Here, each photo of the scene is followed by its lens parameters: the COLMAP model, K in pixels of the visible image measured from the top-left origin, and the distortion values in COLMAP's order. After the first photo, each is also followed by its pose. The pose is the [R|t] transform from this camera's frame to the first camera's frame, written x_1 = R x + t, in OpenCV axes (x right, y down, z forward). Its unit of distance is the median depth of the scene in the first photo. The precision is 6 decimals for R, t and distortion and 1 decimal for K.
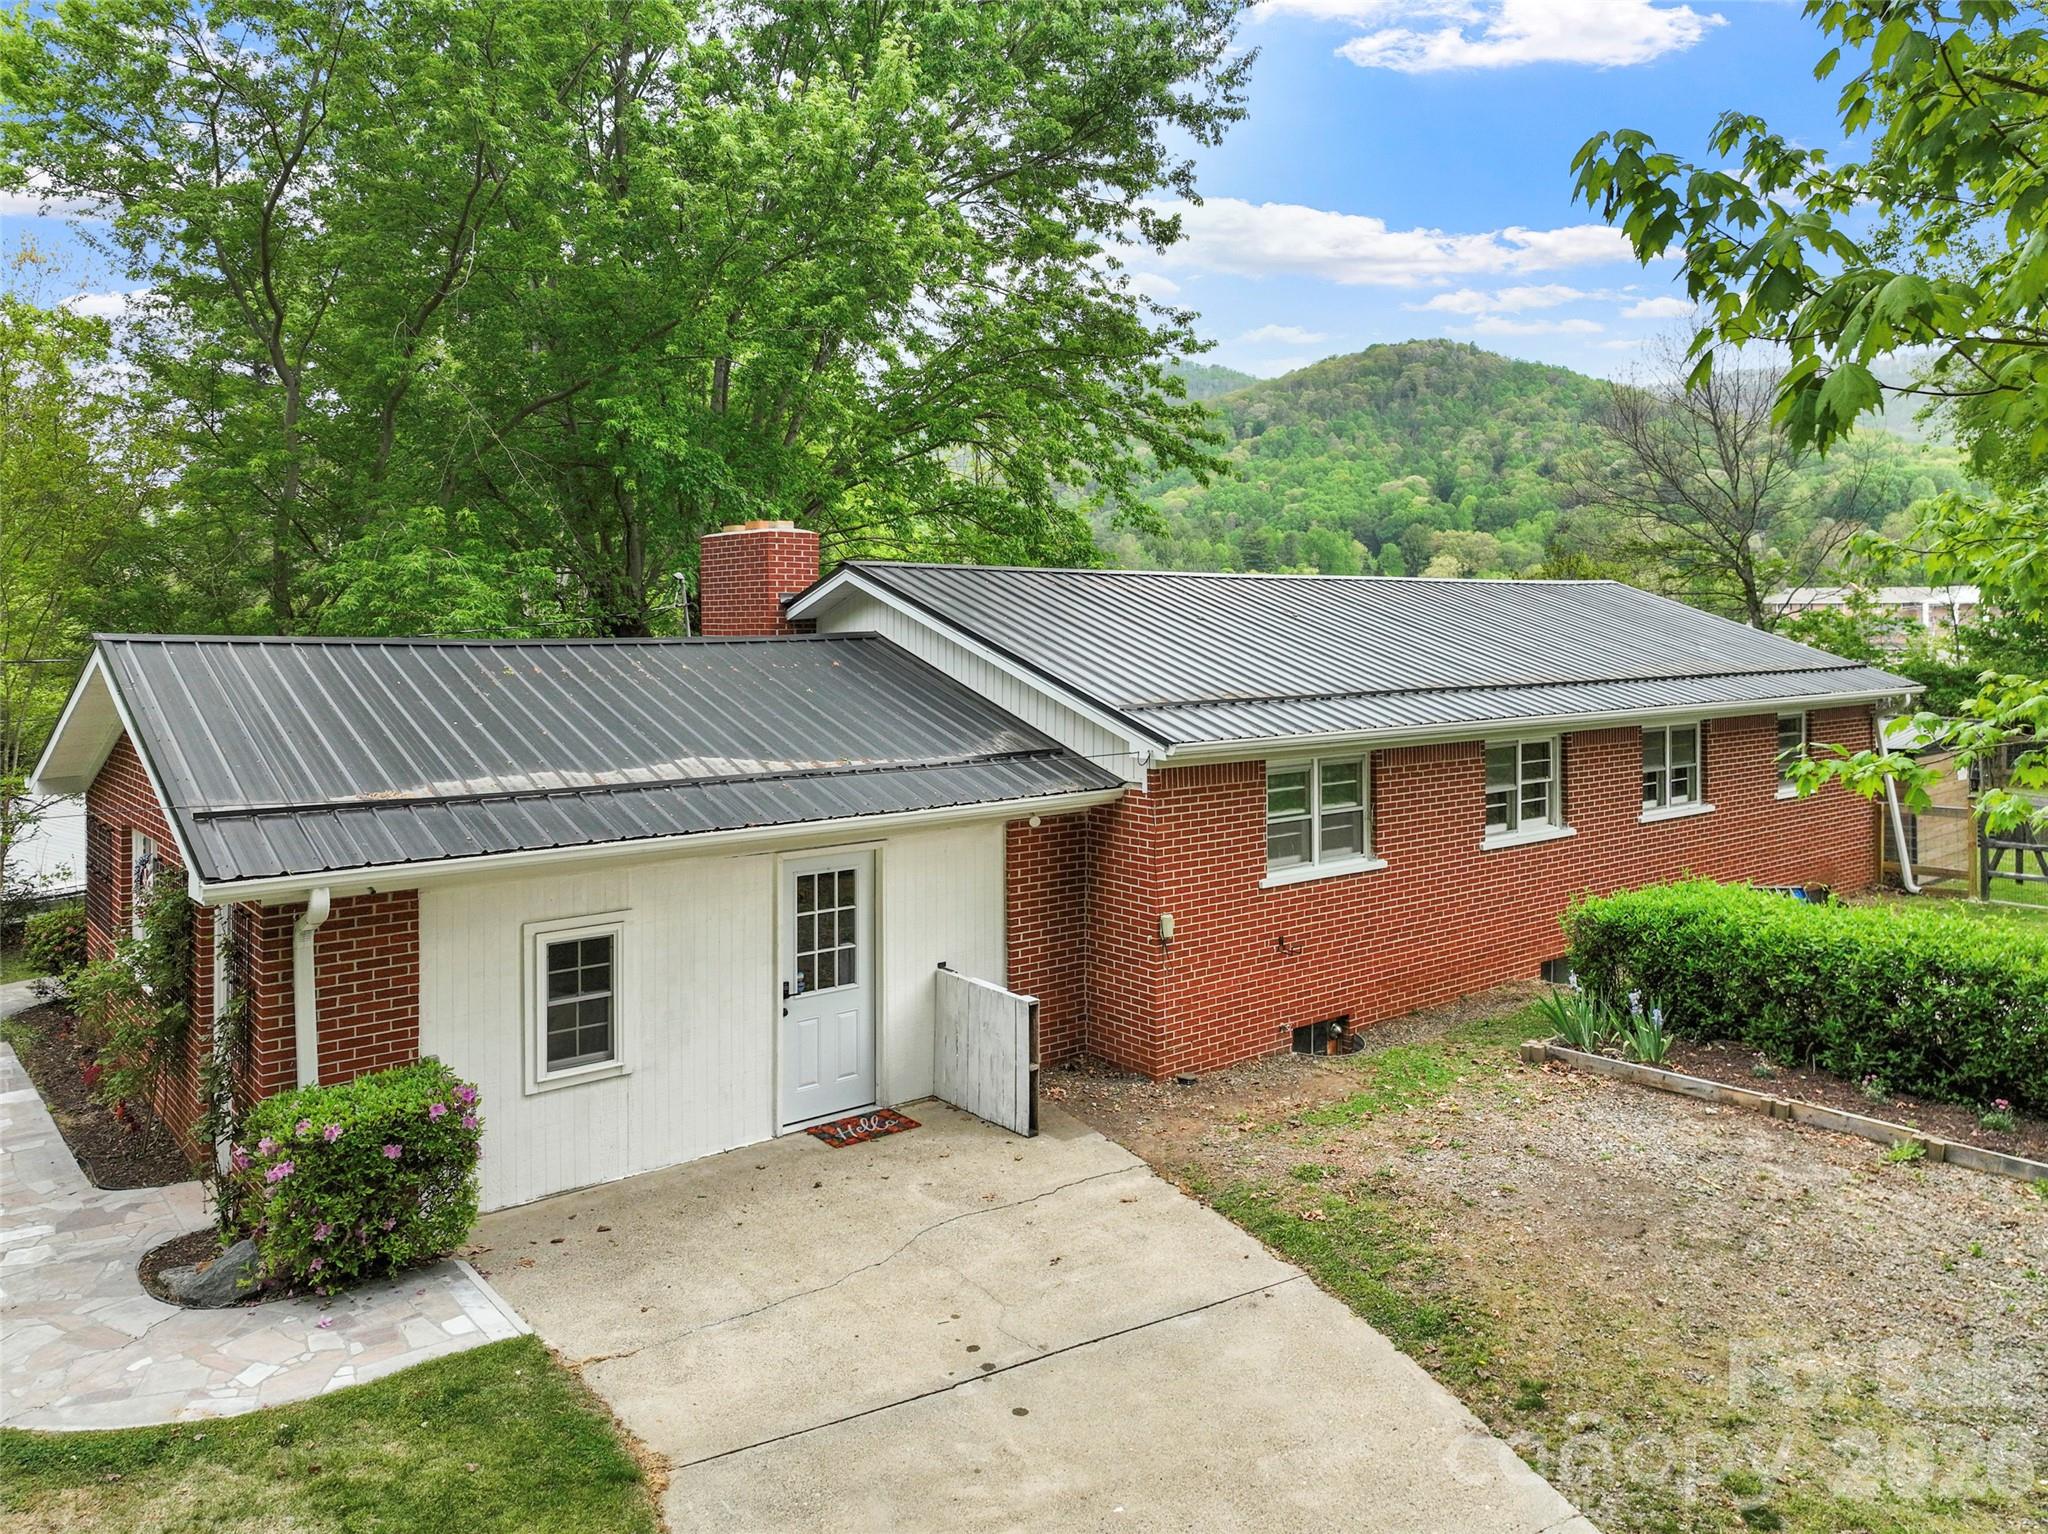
lens RADIAL K [[1444.7, 0, 1139.4], [0, 1444.7, 689.5], [0, 0, 1]] dist [0.005014, 0.000201]
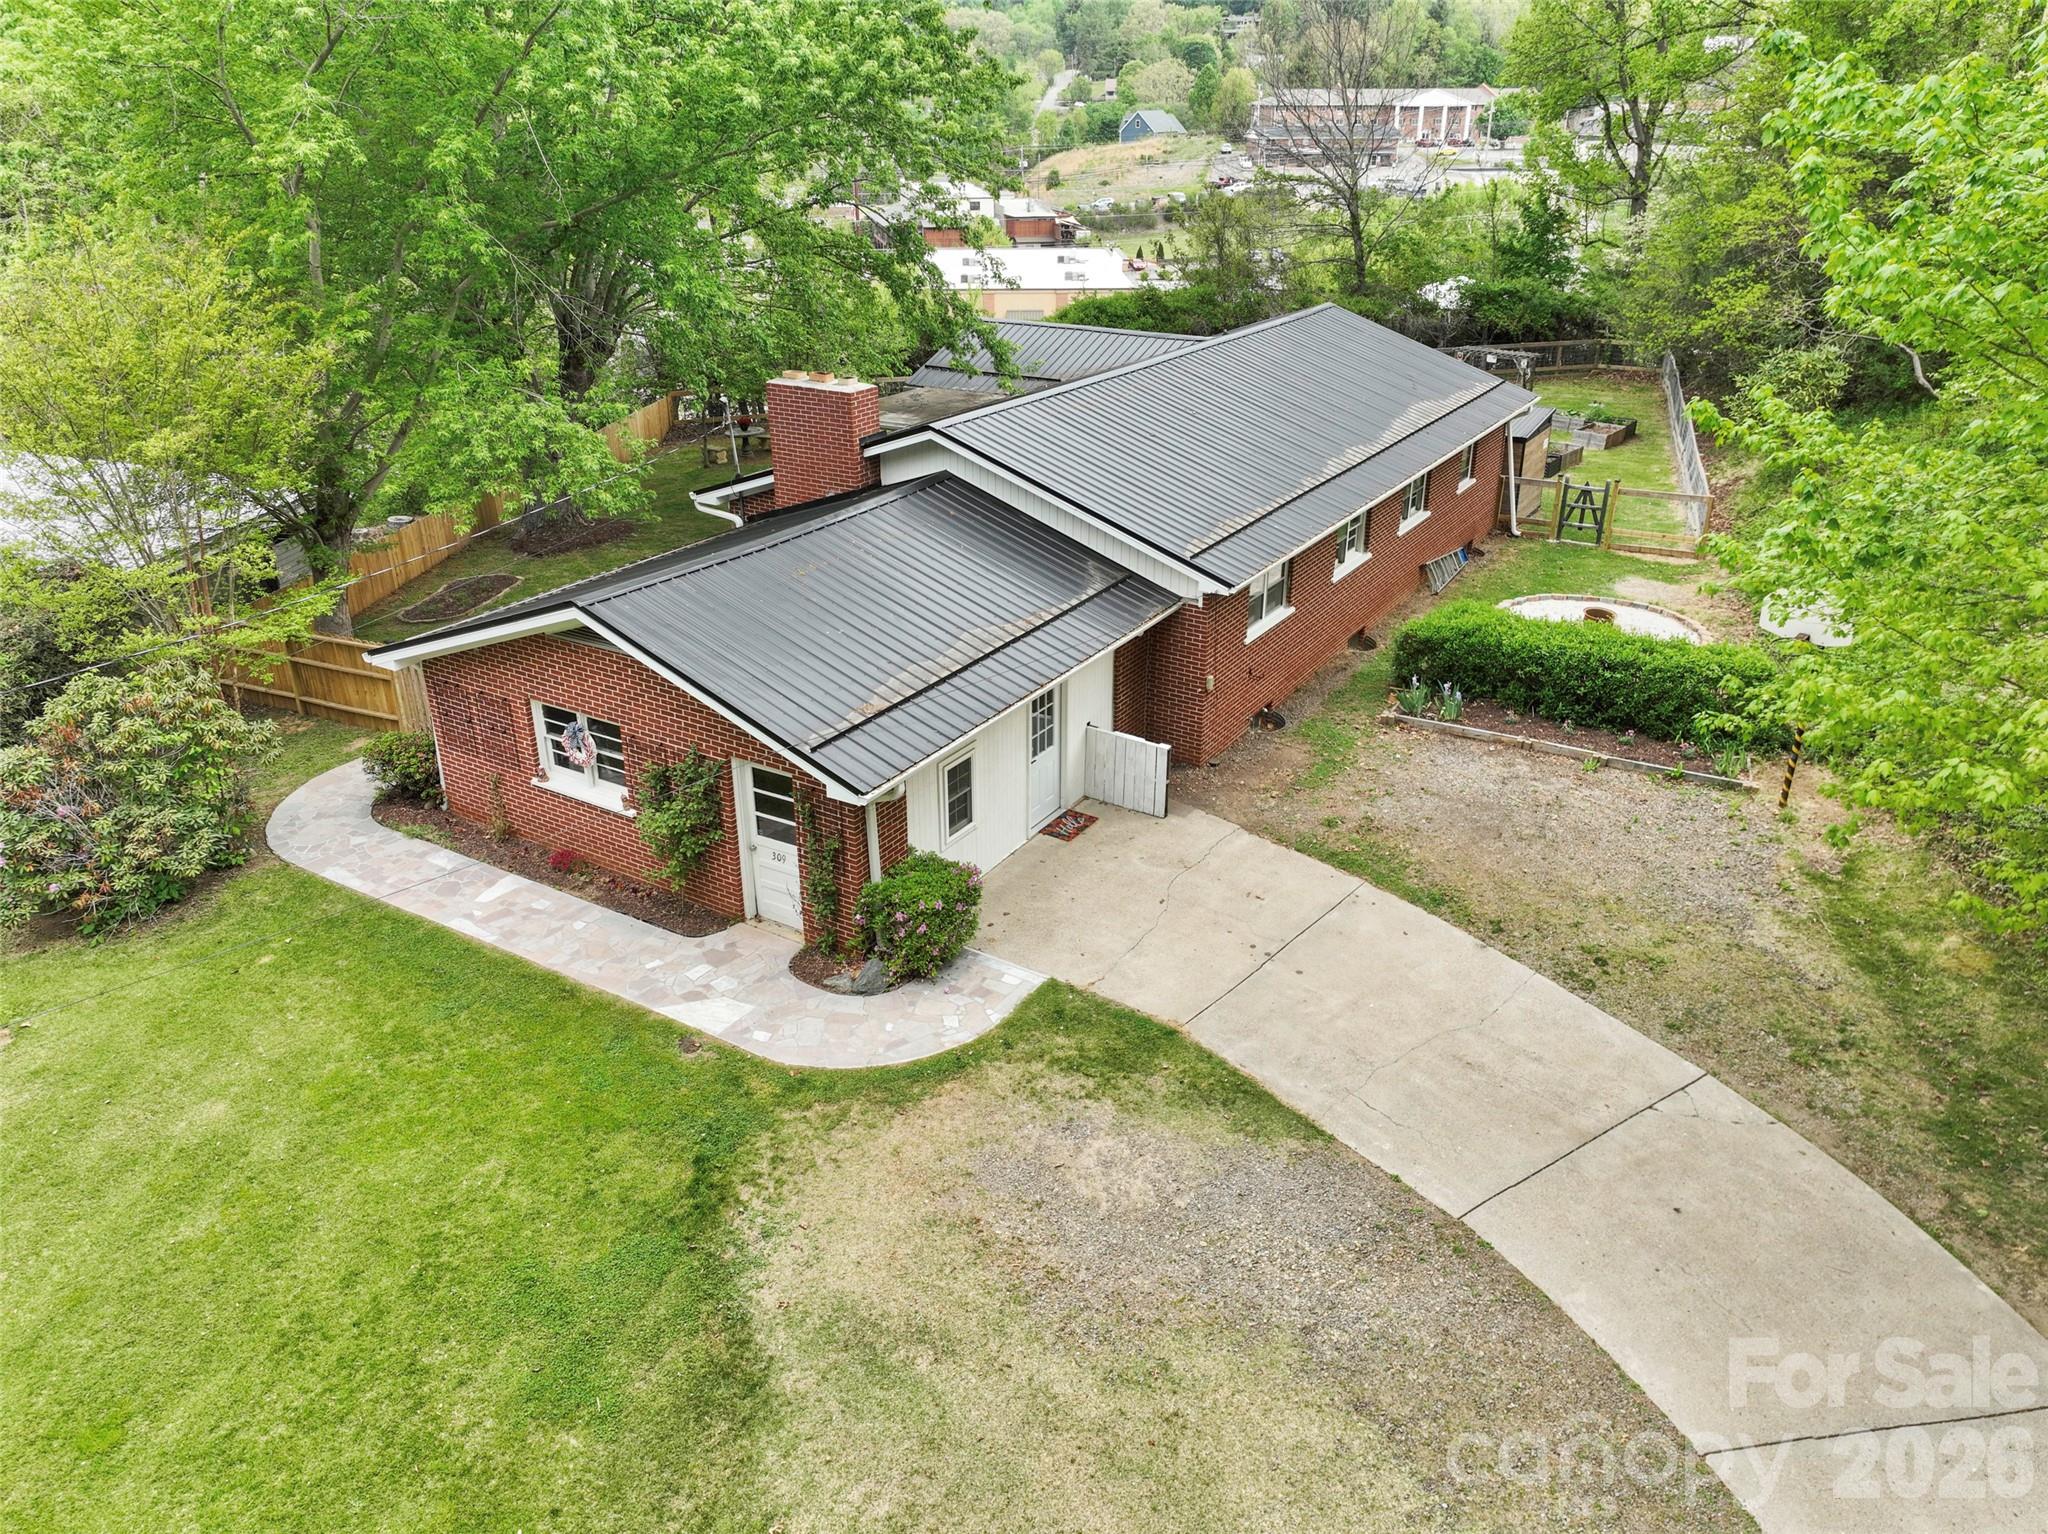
lens RADIAL K [[1444.7, 0, 1022.5], [0, 1444.7, 765.3], [0, 0, 1]] dist [0.005014, 0.000201]
pose [[0.951041, -0.137059, 0.277014, -0.695648], [0.007791, 0.906640, 0.421833, -0.477421], [-0.308968, -0.399022, 0.863319, -0.430106]]
